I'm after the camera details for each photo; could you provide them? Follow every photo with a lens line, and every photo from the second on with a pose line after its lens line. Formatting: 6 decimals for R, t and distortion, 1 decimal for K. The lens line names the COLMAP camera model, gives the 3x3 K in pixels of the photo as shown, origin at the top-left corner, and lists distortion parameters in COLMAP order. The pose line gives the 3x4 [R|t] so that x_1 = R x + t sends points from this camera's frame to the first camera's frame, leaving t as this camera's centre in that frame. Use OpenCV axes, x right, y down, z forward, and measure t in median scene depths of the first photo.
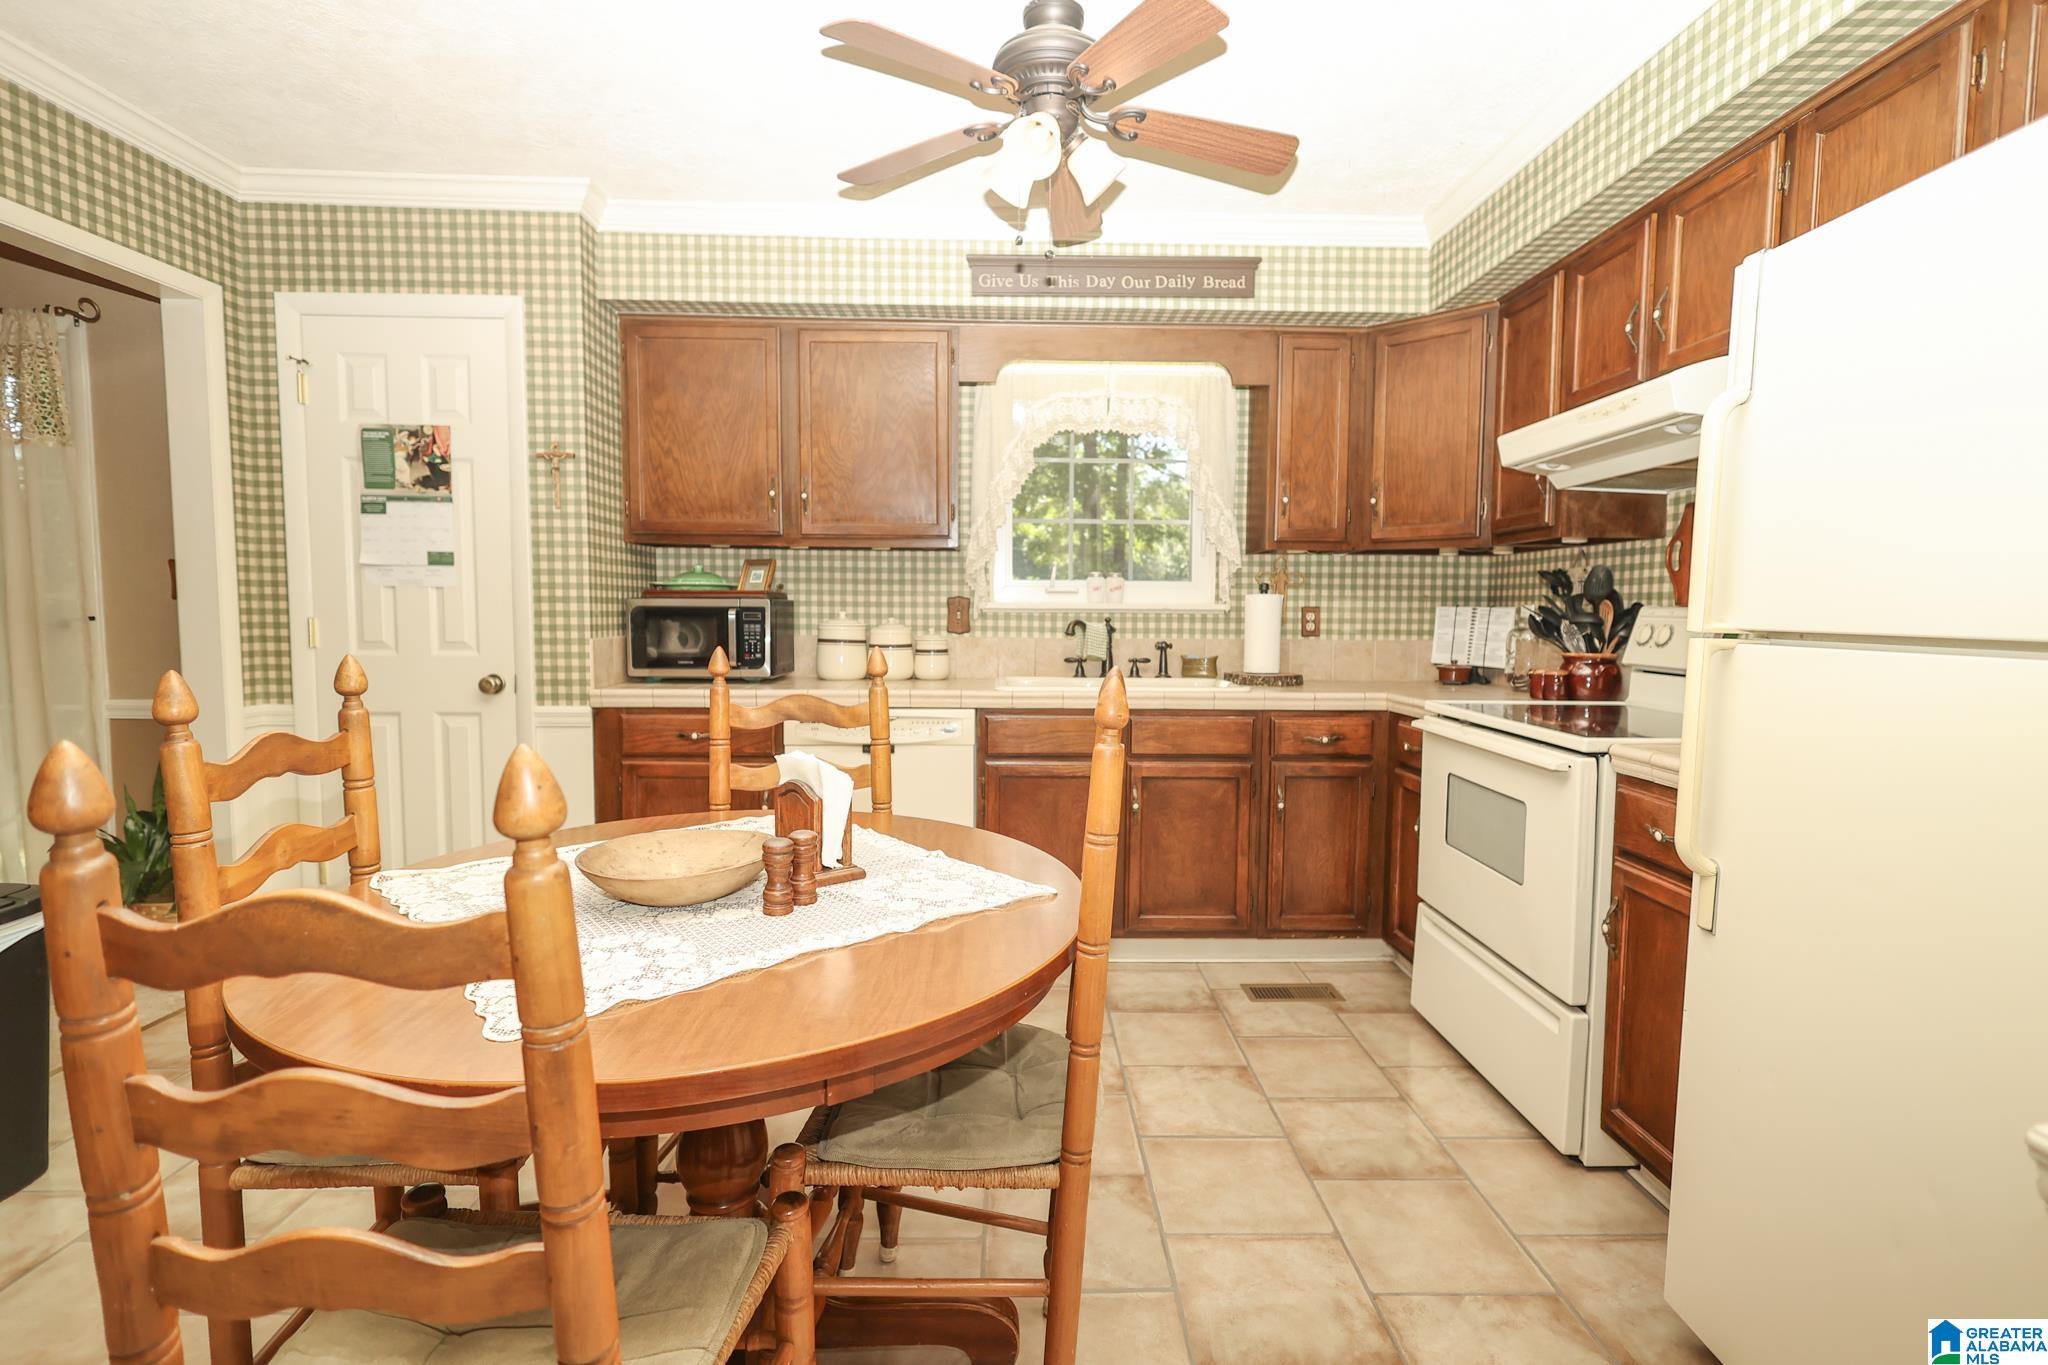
lens RADIAL K [[942.2, 0, 1032.4], [0, 942.2, 683.3], [0, 0, 1]] dist [0.002730, -0.000166]
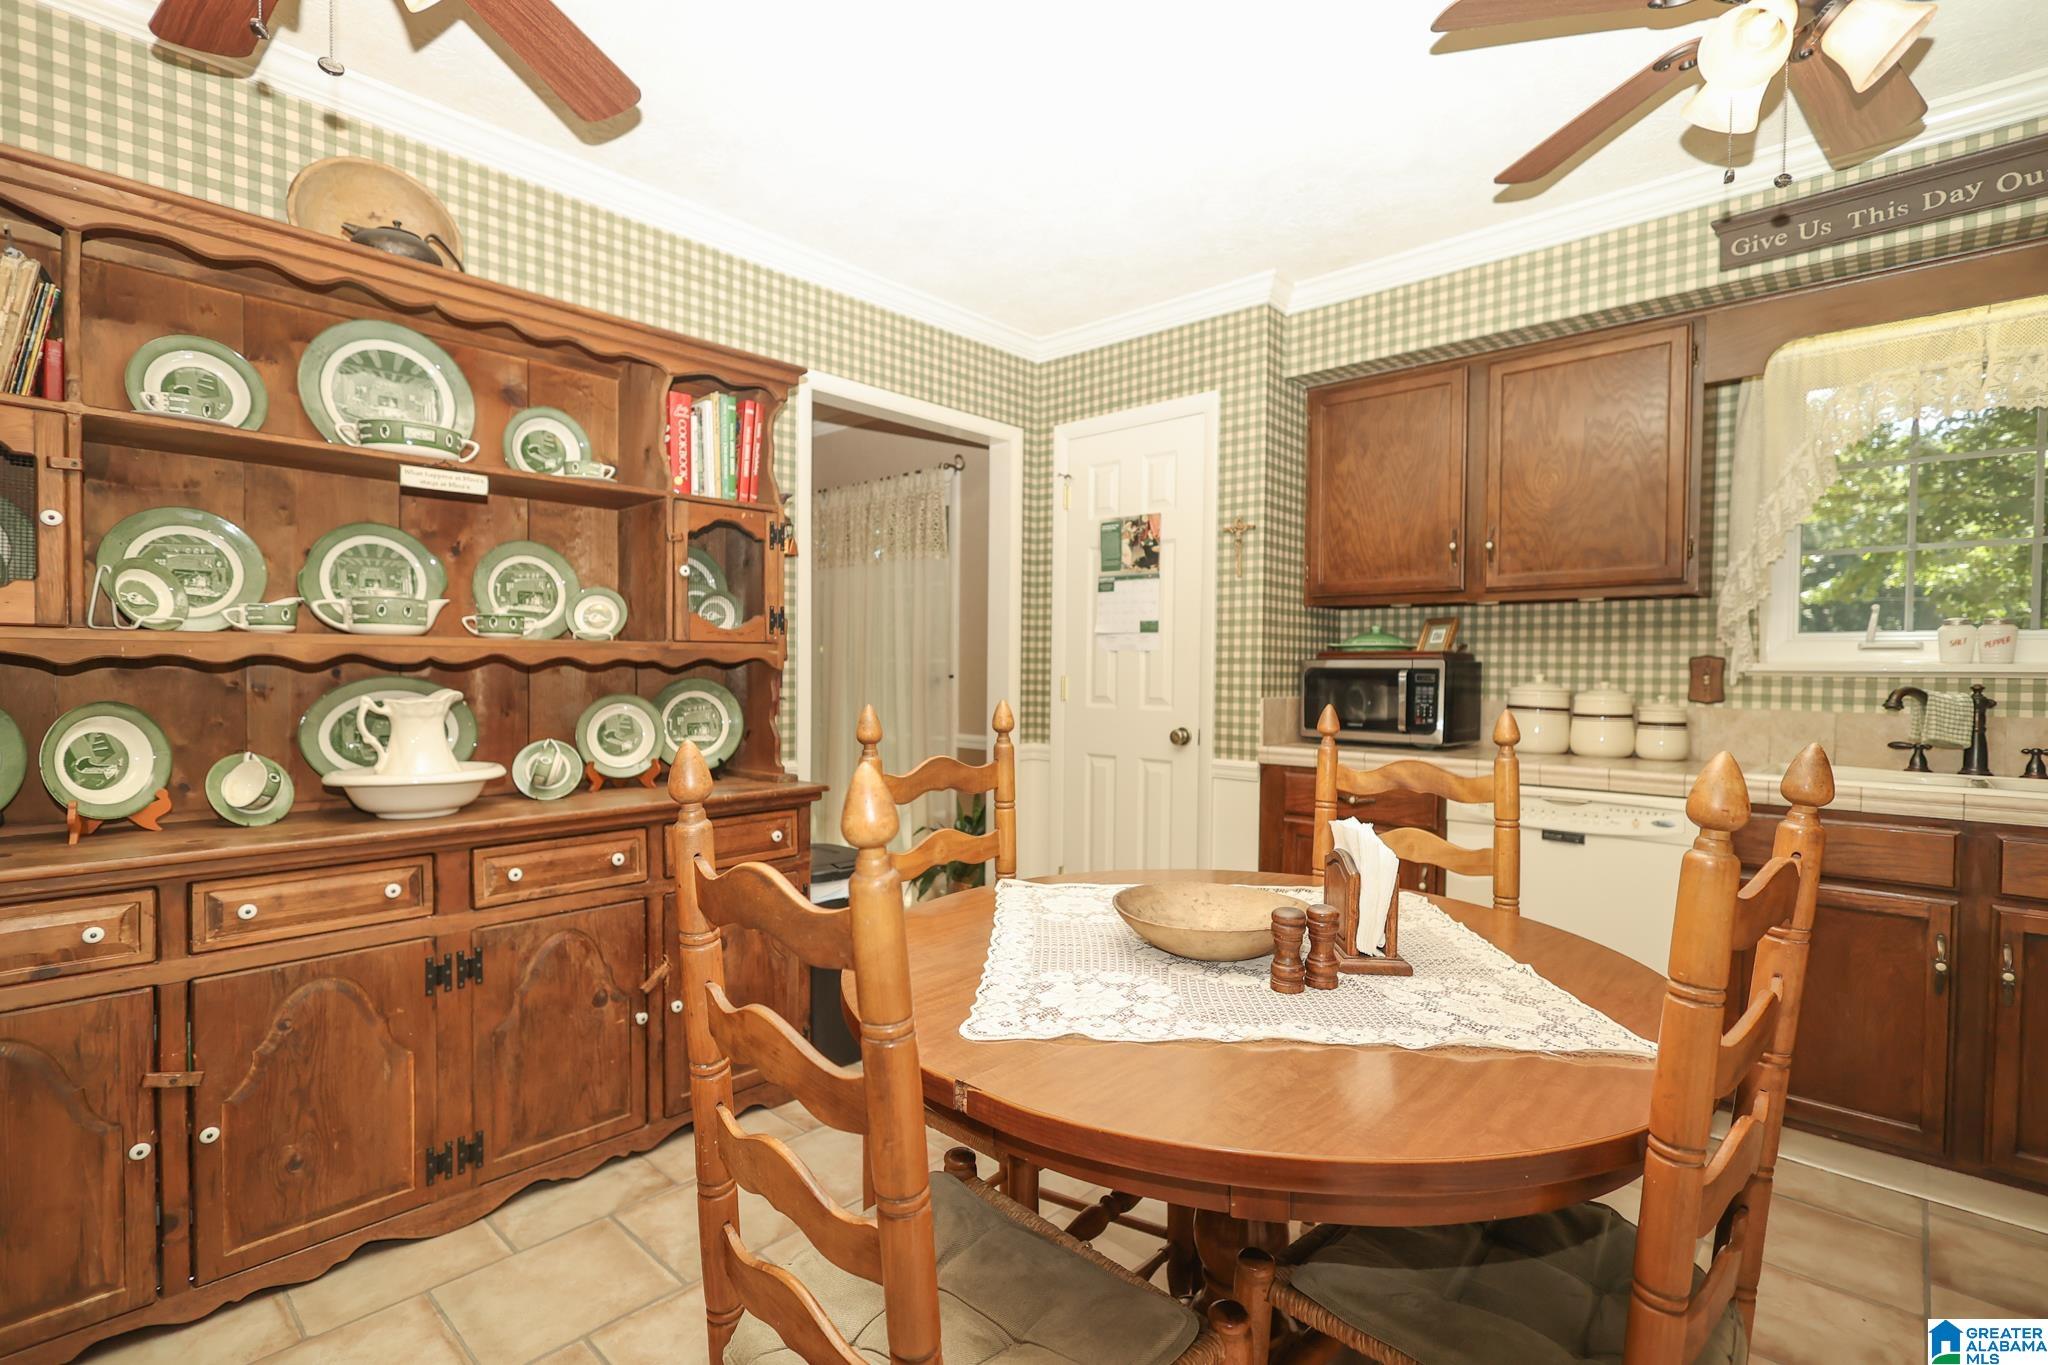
lens RADIAL K [[942.2, 0, 1029.6], [0, 942.2, 695.6], [0, 0, 1]] dist [0.002730, -0.000166]
pose [[0.719109, 0.019545, -0.694622, 0.077605], [-0.060797, 0.997541, -0.034871, 0.002544], [0.692233, 0.067307, 0.718529, 0.065985]]
